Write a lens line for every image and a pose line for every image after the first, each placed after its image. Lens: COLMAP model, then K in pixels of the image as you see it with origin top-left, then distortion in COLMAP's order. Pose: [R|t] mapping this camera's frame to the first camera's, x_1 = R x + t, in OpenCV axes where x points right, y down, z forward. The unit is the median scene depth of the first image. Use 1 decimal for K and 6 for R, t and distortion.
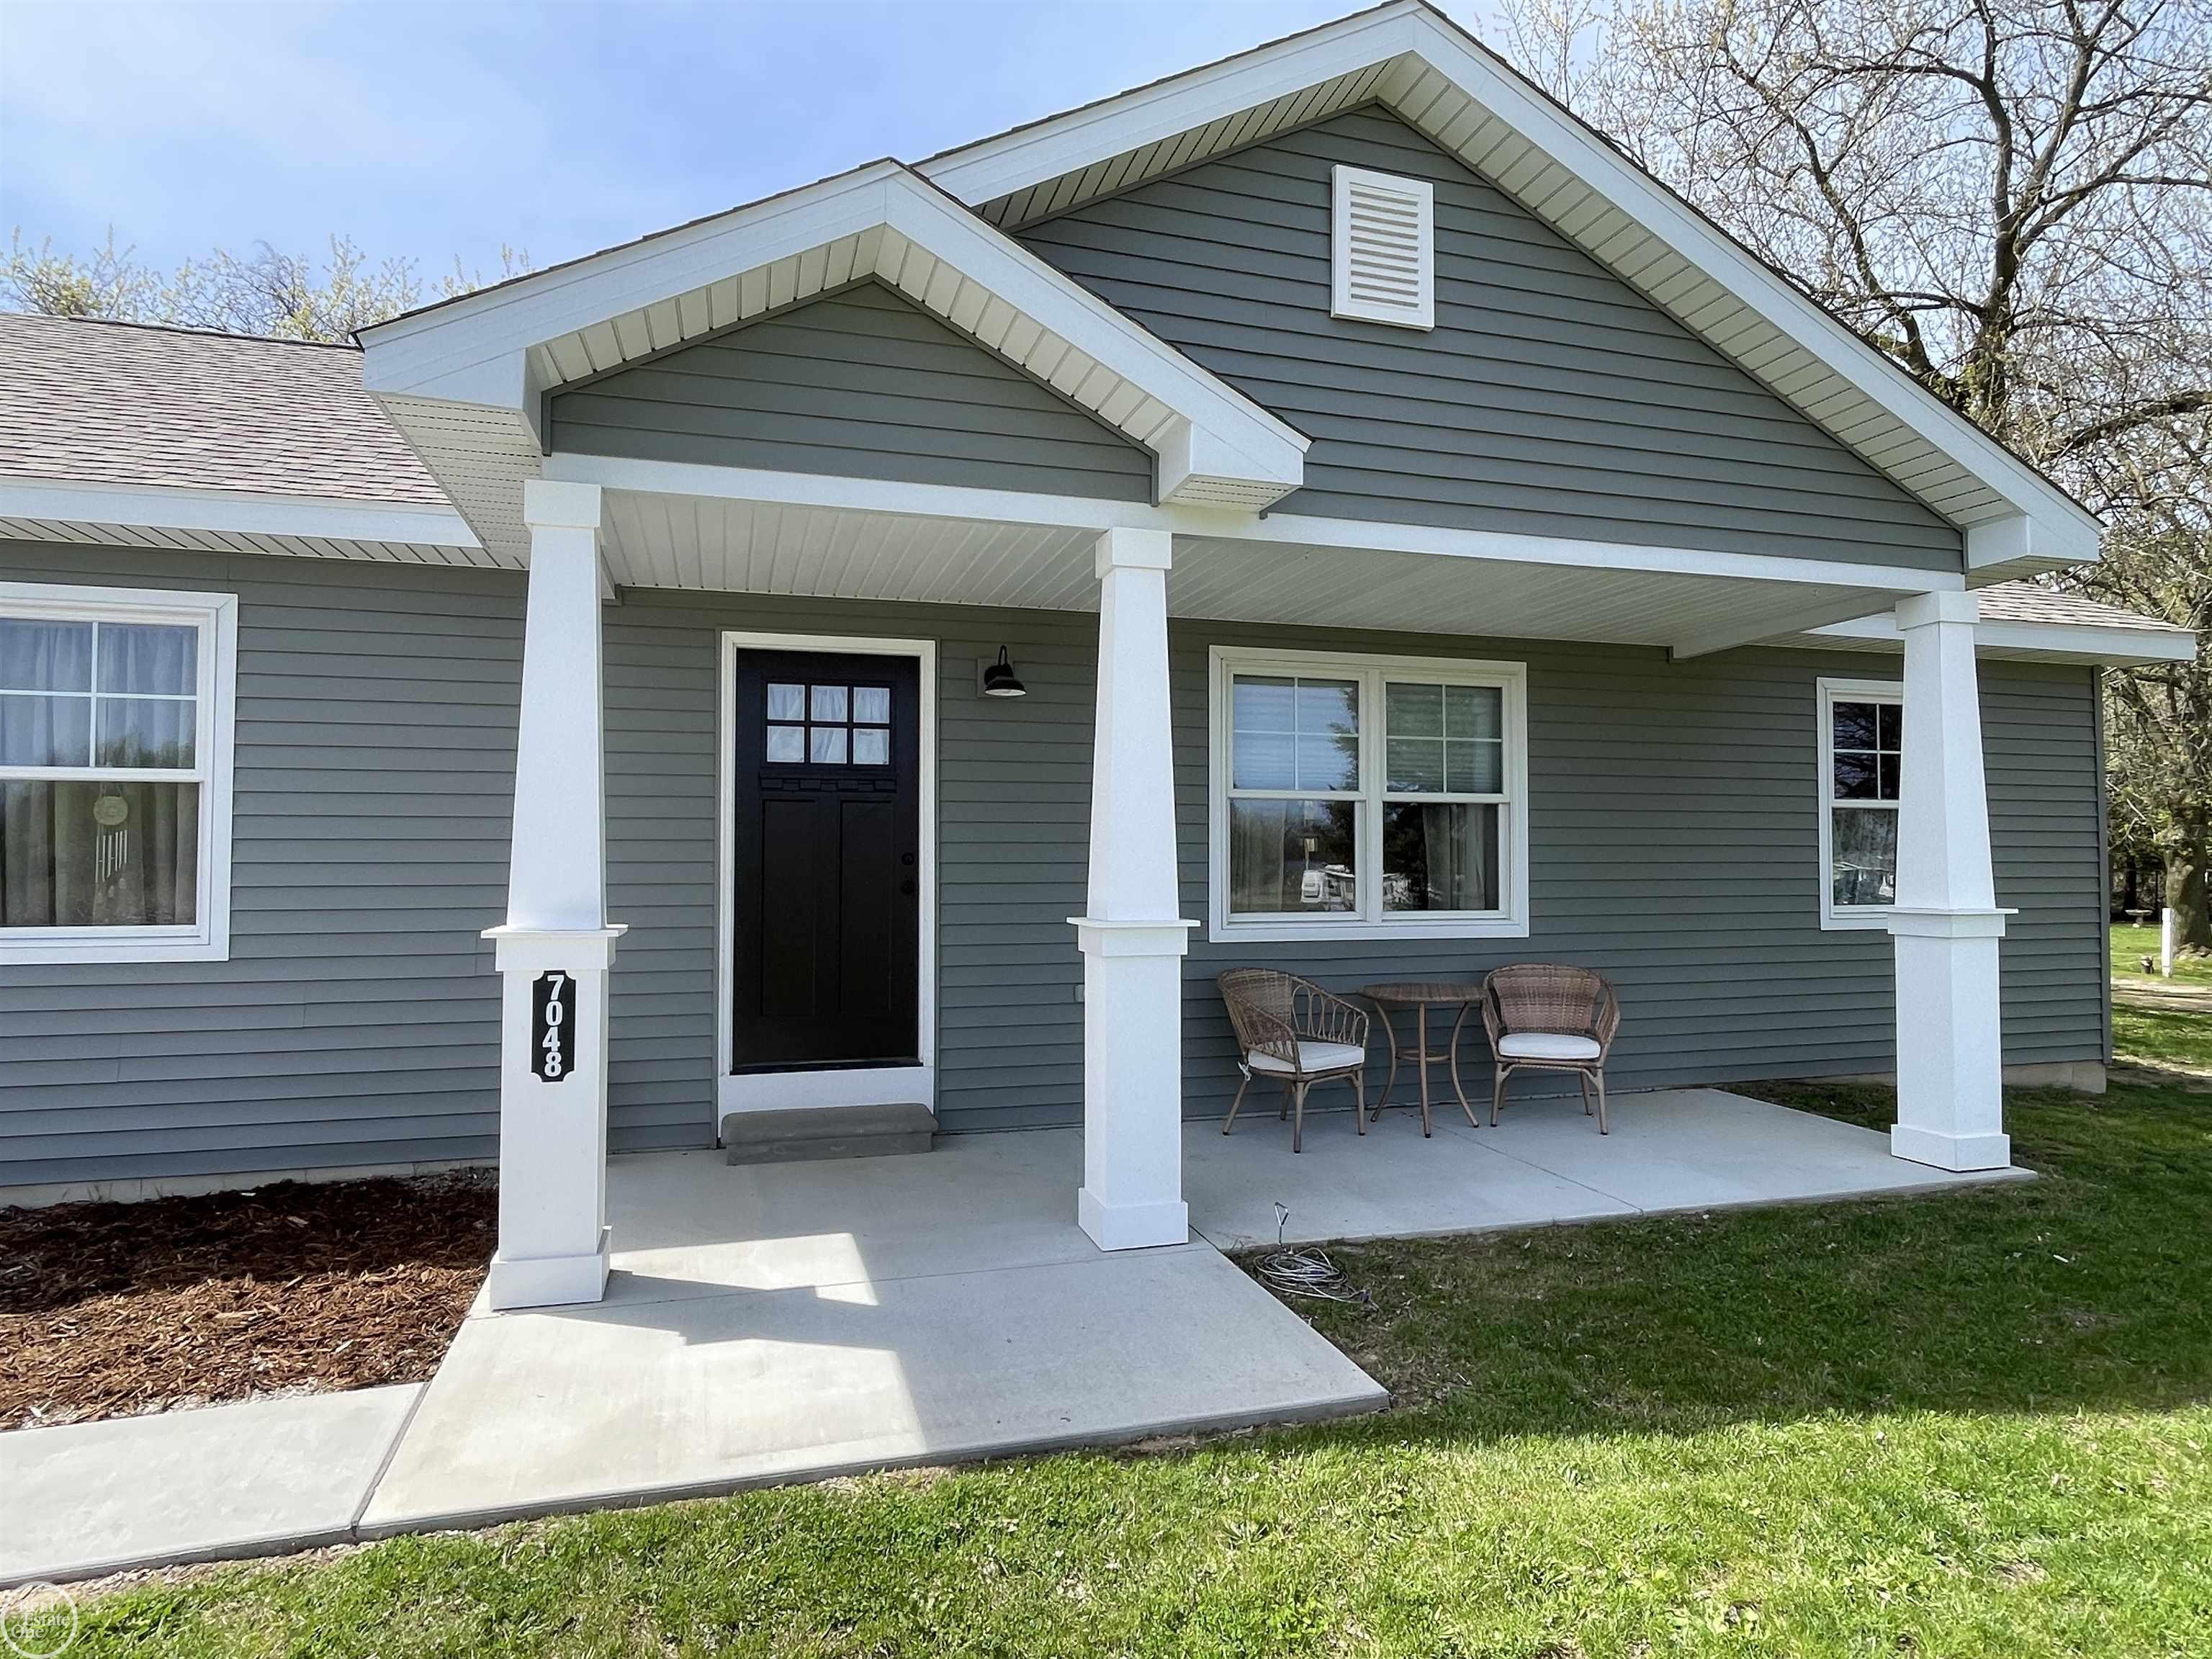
lens RADIAL K [[1267.6, 0, 1101.3], [0, 1267.6, 820.9], [0, 0, 1]] dist [-0.002855, -0.000213]
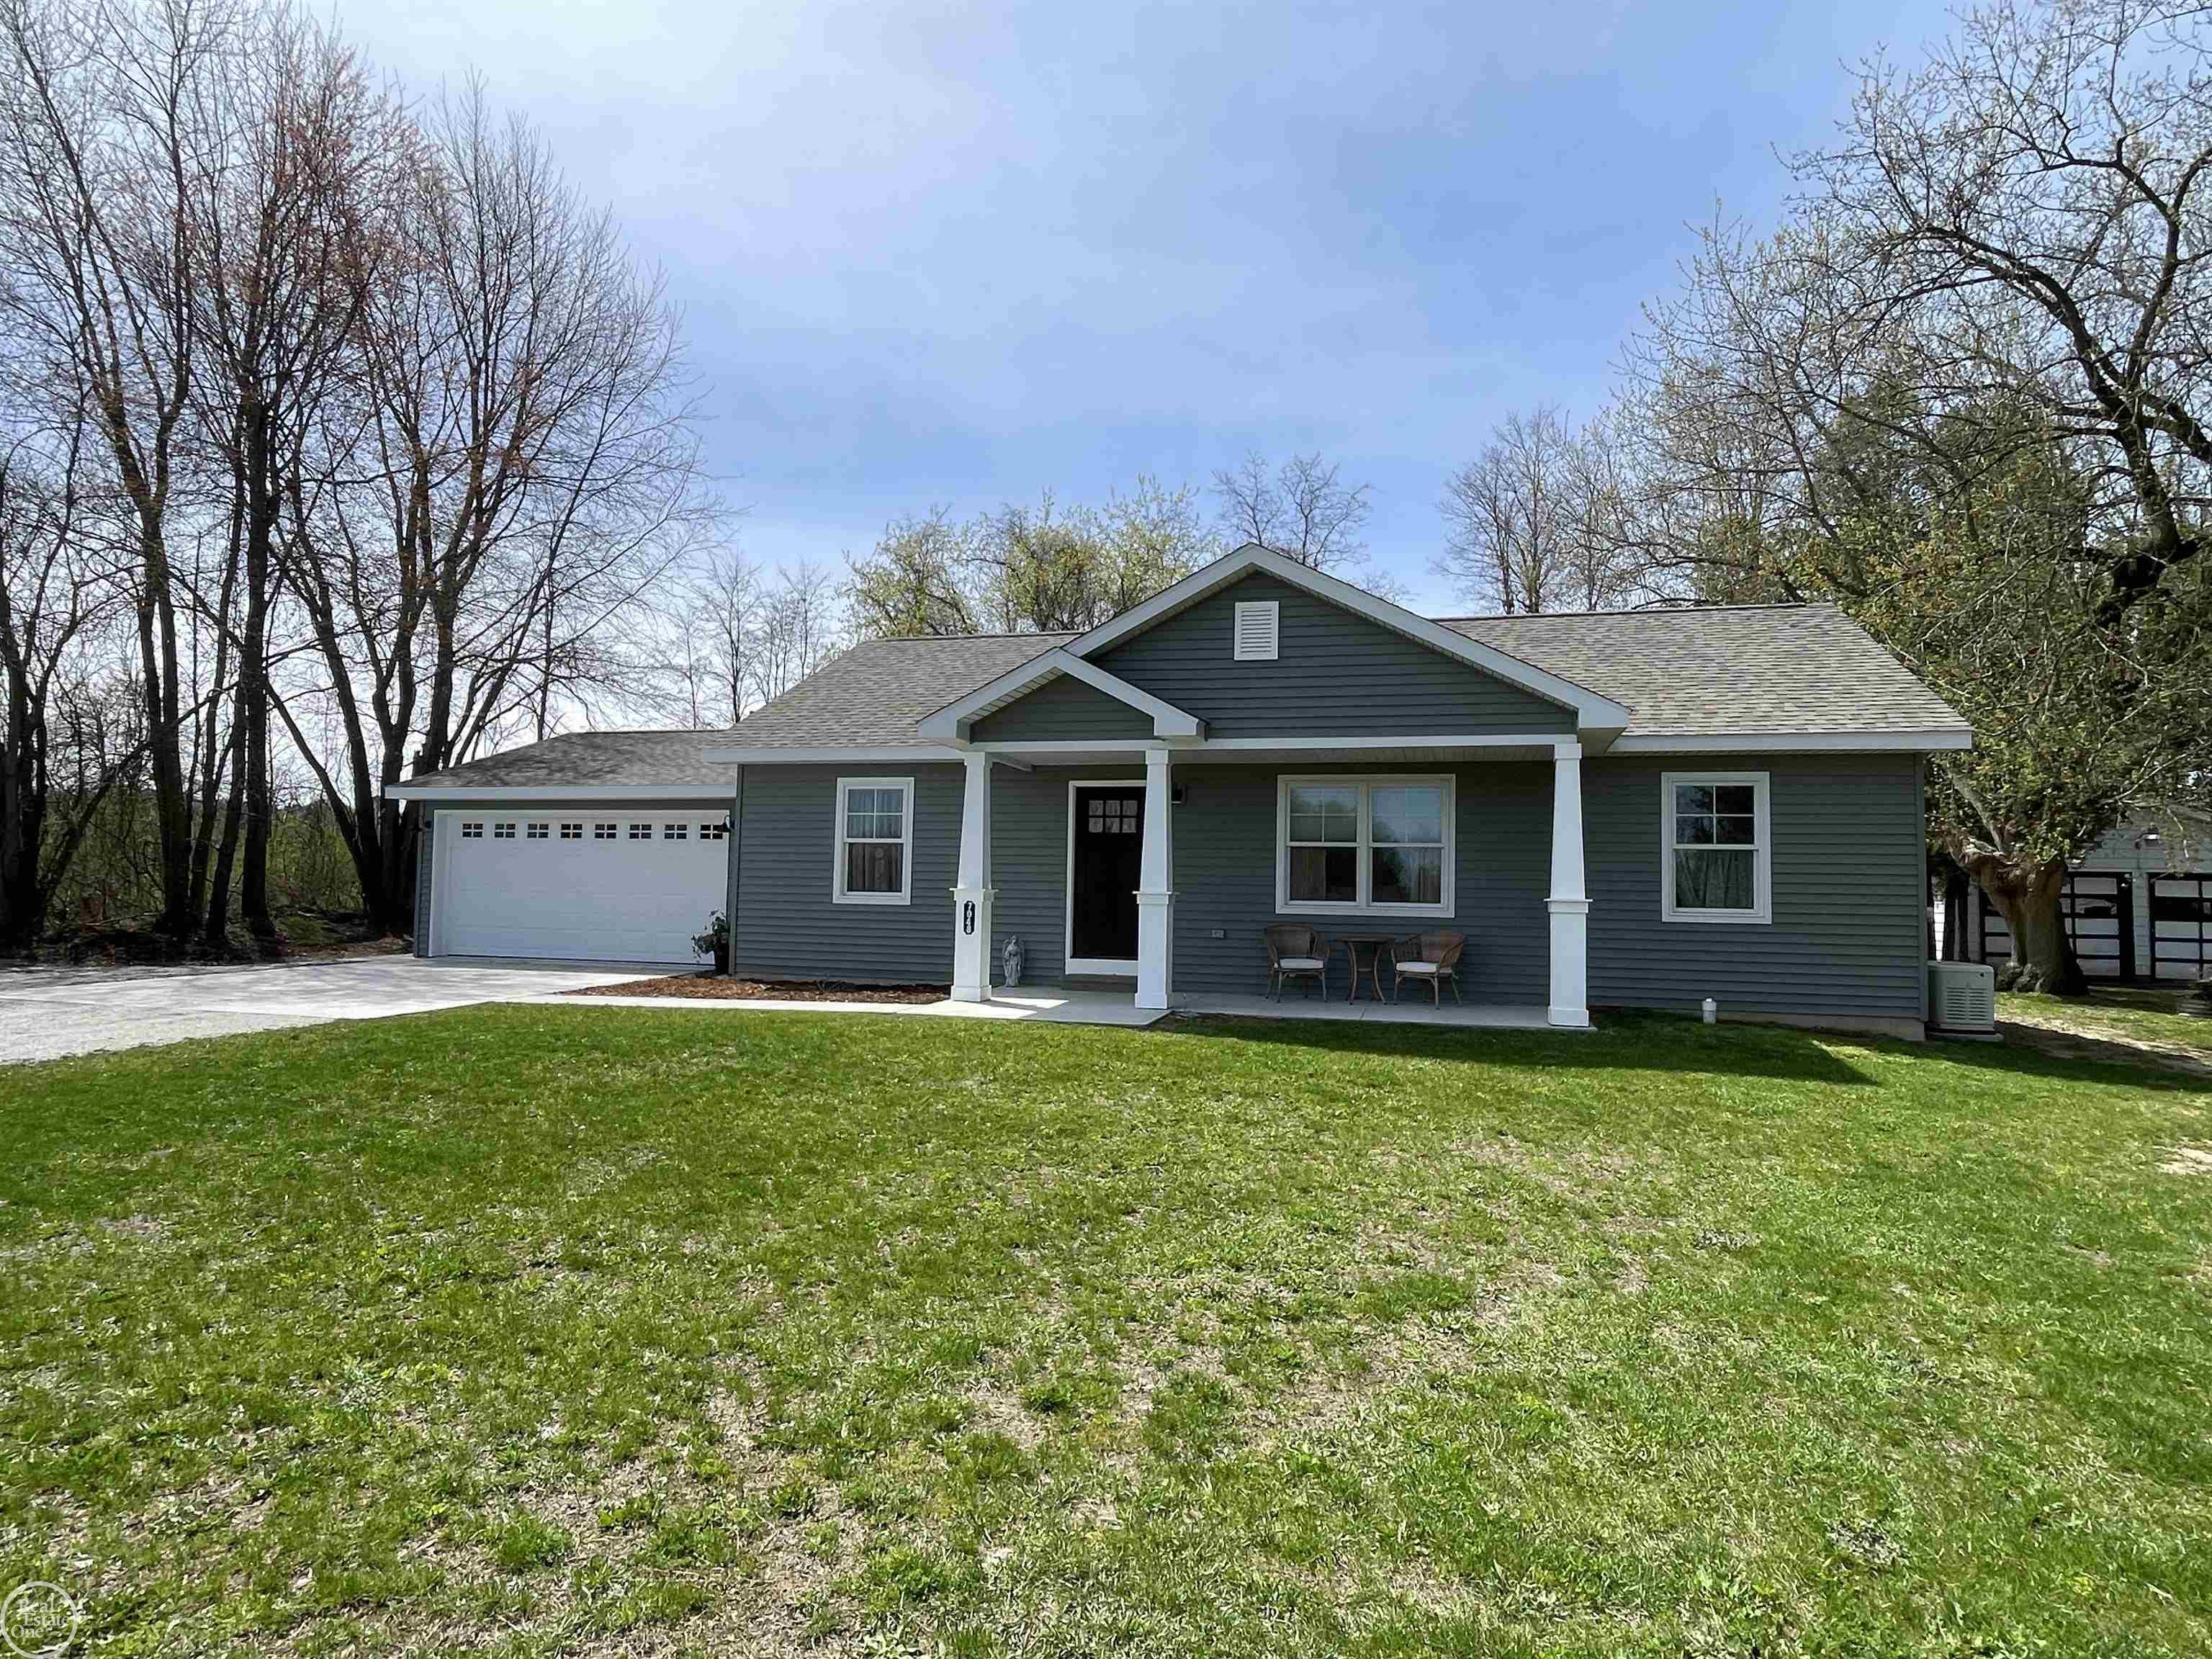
lens RADIAL K [[1267.6, 0, 1108.1], [0, 1267.6, 823.1], [0, 0, 1]] dist [-0.002855, -0.000213]
pose [[0.850409, -0.014324, -0.525927, 1.050359], [-0.002123, 0.999528, -0.030657, 0.010021], [0.526118, 0.027187, 0.849977, -1.055886]]
